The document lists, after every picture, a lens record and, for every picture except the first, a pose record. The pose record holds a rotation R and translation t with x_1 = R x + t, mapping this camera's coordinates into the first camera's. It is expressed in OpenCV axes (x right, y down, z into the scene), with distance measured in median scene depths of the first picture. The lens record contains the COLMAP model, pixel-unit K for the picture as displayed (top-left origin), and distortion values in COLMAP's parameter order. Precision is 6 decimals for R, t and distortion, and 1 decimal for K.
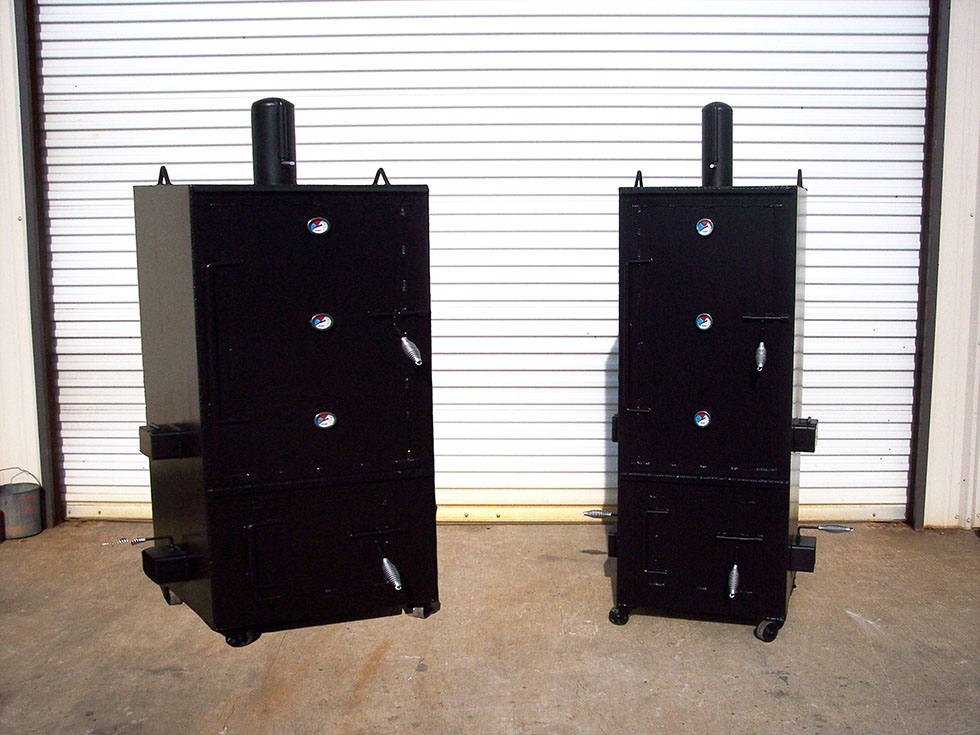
lens RADIAL K [[1095.4, 0, 490.0], [0, 1095.4, 367.5], [0, 0, 1]] dist [-0.082651, 0.001949]
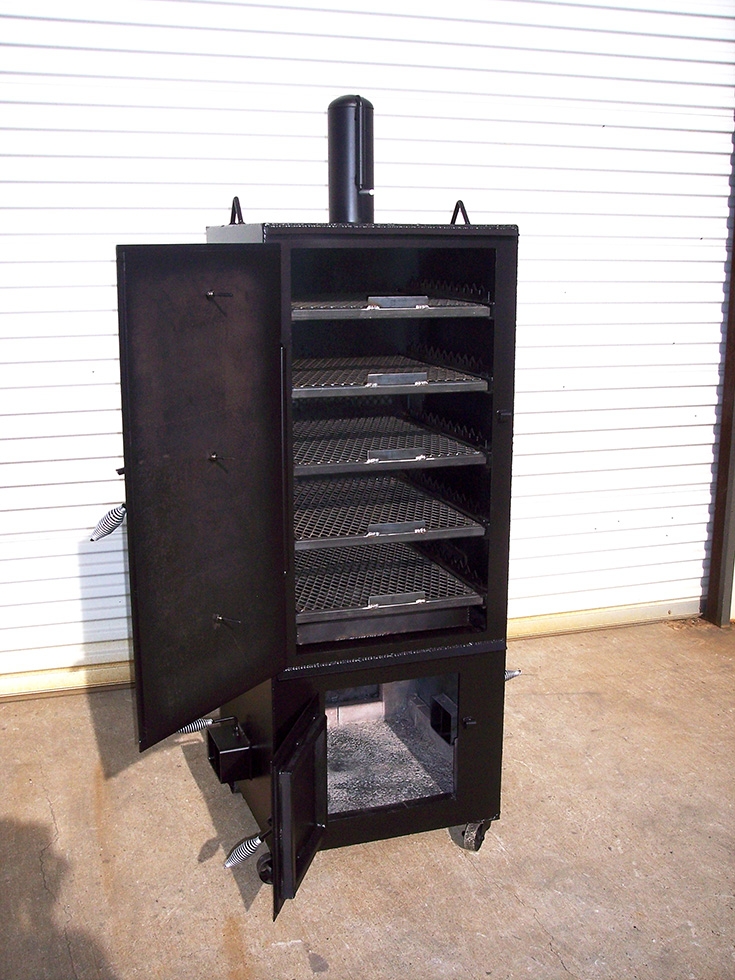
lens RADIAL K [[1110.7, 0, 354.7], [0, 1110.7, 492.7], [0, 0, 1]] dist [-0.031813, -0.000672]
pose [[0.943052, -0.069946, 0.325207, -0.223353], [0.045138, 0.995508, 0.083221, -0.059815], [-0.329567, -0.063802, 0.941974, 0.351026]]
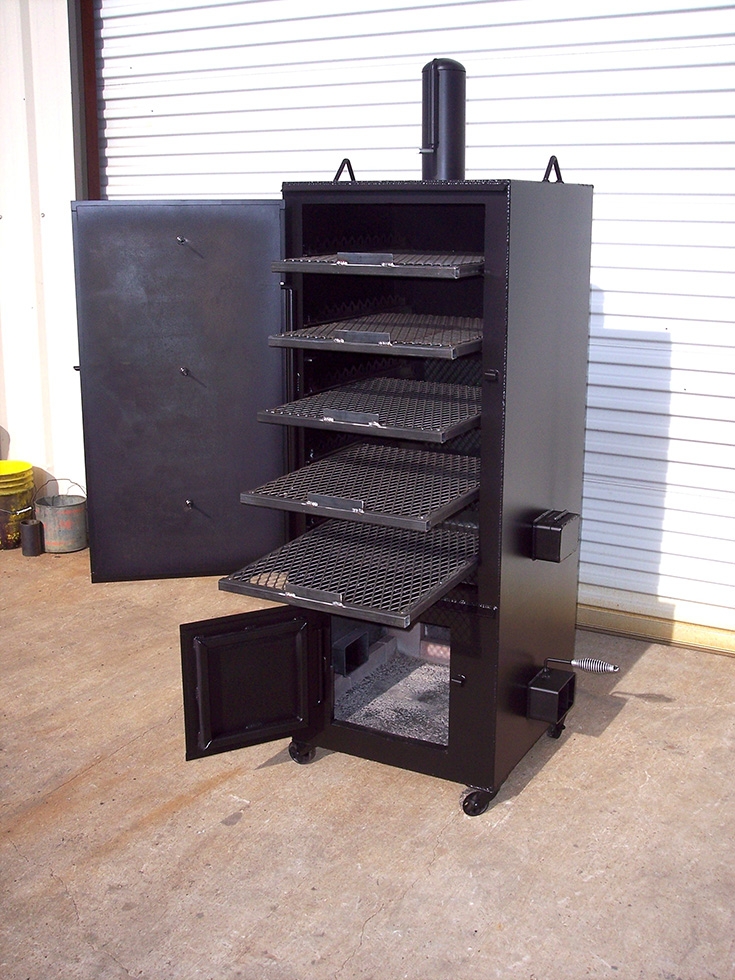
lens RADIAL K [[1120.2, 0, 363.3], [0, 1120.2, 449.9], [0, 0, 1]] dist [-0.095924, 0.144030]
pose [[0.881258, 0.107630, -0.460218, 0.327230], [-0.072503, 0.992986, 0.093394, -0.059012], [0.467042, -0.048937, 0.882880, 0.338134]]
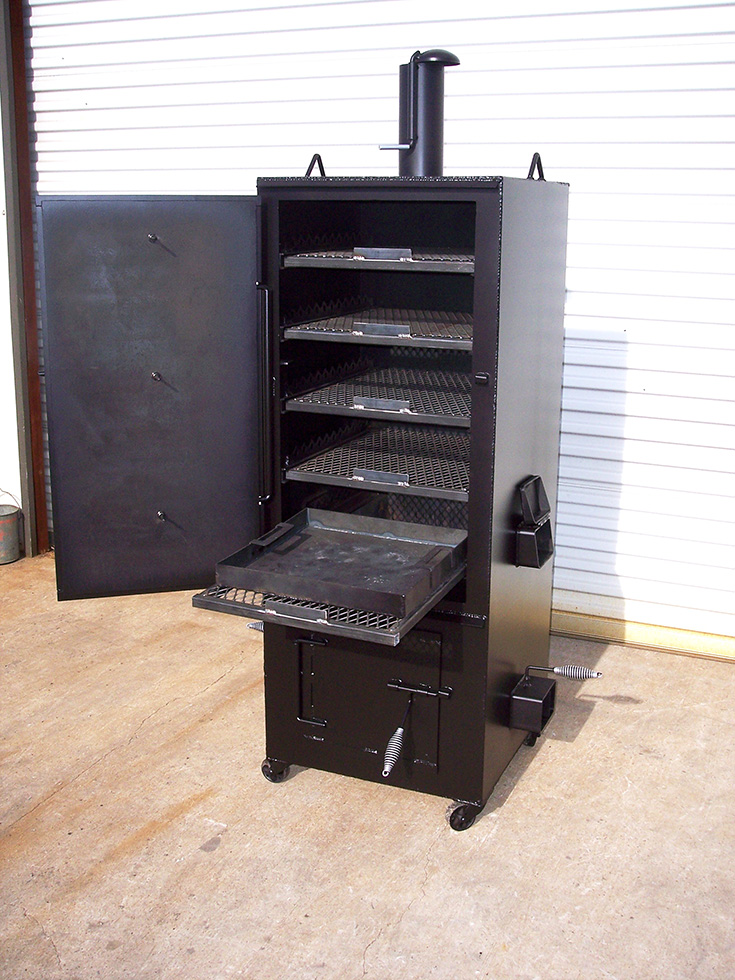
lens RADIAL K [[1120.2, 0, 363.3], [0, 1120.2, 449.9], [0, 0, 1]] dist [-0.095924, 0.144030]
pose [[0.920072, 0.096745, -0.379614, 0.269676], [-0.068461, 0.993823, 0.087347, -0.057079], [0.385720, -0.054377, 0.921012, 0.339832]]
